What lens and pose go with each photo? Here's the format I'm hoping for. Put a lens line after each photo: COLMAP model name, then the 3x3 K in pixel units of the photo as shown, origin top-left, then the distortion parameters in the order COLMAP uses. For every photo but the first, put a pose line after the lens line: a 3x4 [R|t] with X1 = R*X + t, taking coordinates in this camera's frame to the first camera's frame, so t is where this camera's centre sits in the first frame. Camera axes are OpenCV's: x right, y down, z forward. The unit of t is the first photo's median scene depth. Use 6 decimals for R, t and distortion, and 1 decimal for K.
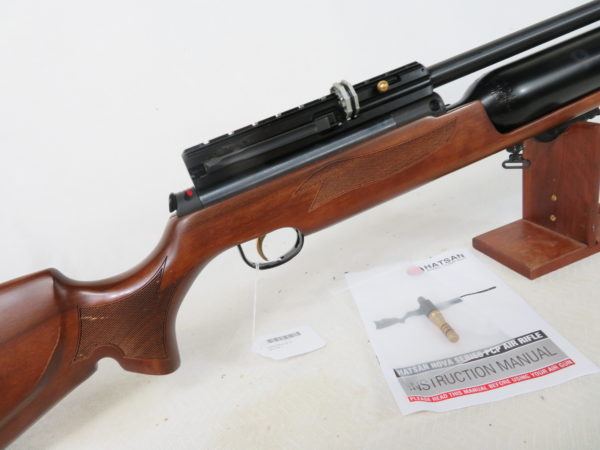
lens RADIAL K [[426.8, 0, 300.0], [0, 426.8, 225.0], [0, 0, 1]] dist [-0.009030, -0.001346]
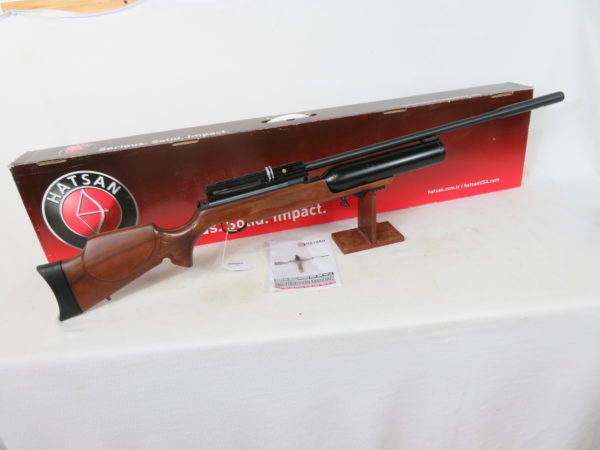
lens RADIAL K [[426.8, 0, 300.0], [0, 426.8, 225.0], [0, 0, 1]] dist [-0.009030, -0.001346]
pose [[0.990245, 0.136960, 0.025633, 0.267657], [-0.138144, 0.989037, 0.052176, -0.144666], [-0.018206, -0.055208, 0.998309, -1.619020]]
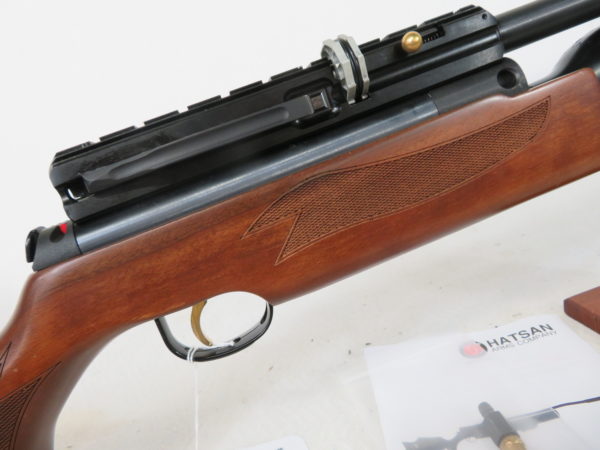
lens RADIAL K [[426.8, 0, 300.0], [0, 426.8, 225.0], [0, 0, 1]] dist [-0.009030, -0.001346]
pose [[0.993398, 0.009330, -0.114335, 0.113261], [-0.017371, 0.997428, -0.069533, -0.042920], [0.113392, 0.071060, 0.991006, 0.439469]]
